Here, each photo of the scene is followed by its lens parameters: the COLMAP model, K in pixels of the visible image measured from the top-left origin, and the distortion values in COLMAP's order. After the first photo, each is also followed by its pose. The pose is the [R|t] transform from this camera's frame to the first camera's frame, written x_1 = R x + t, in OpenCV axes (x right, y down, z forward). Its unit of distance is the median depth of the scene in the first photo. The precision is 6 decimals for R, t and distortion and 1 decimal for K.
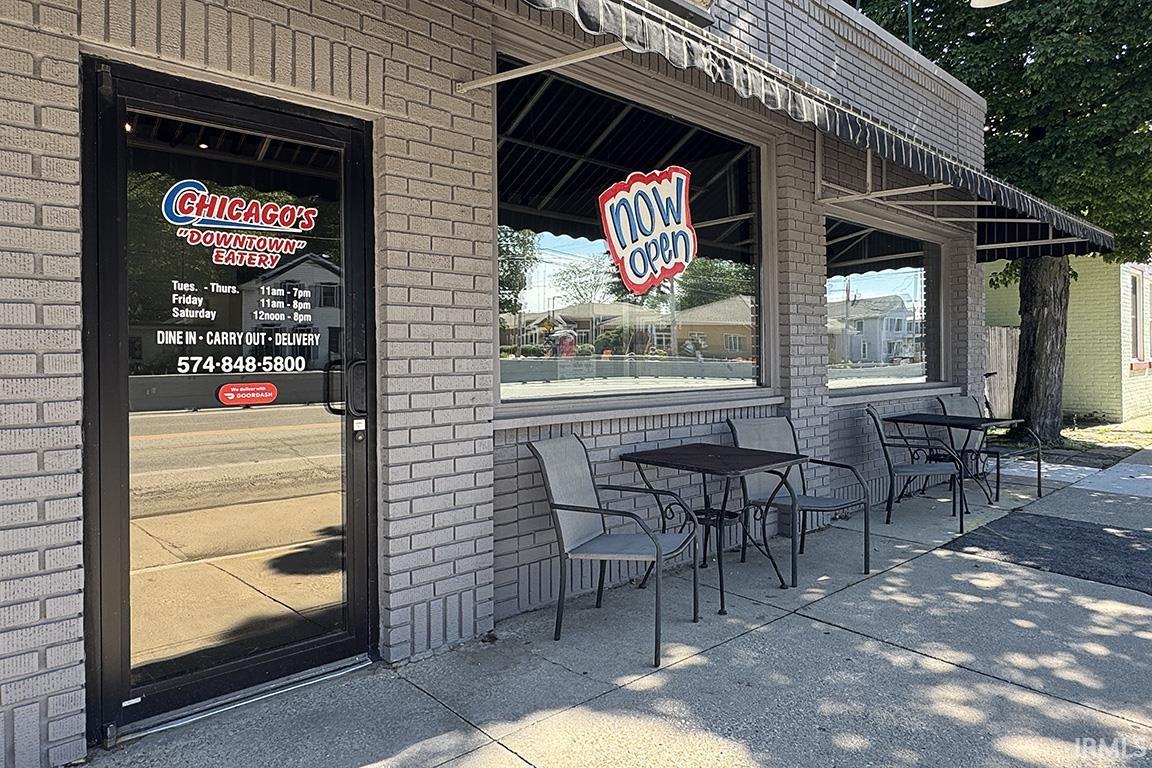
lens RADIAL K [[715.5, 0, 561.6], [0, 715.5, 361.9], [0, 0, 1]] dist [0.002053, 0.001771]
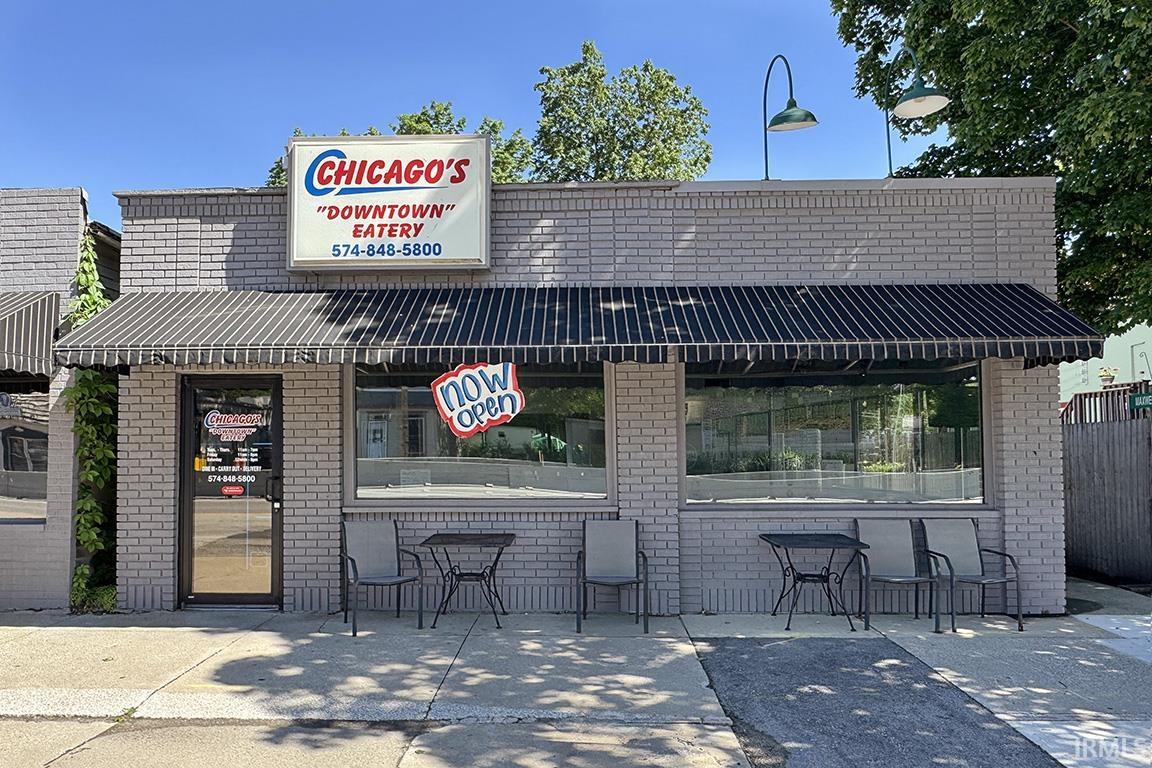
lens RADIAL K [[793.0, 0, 575.5], [0, 793.0, 409.6], [0, 0, 1]] dist [0.002329, -0.001274]
pose [[0.722809, -0.026507, -0.690539, 1.757487], [-0.005023, 0.999036, -0.043606, -0.092054], [0.691029, 0.034988, 0.721980, -0.154898]]
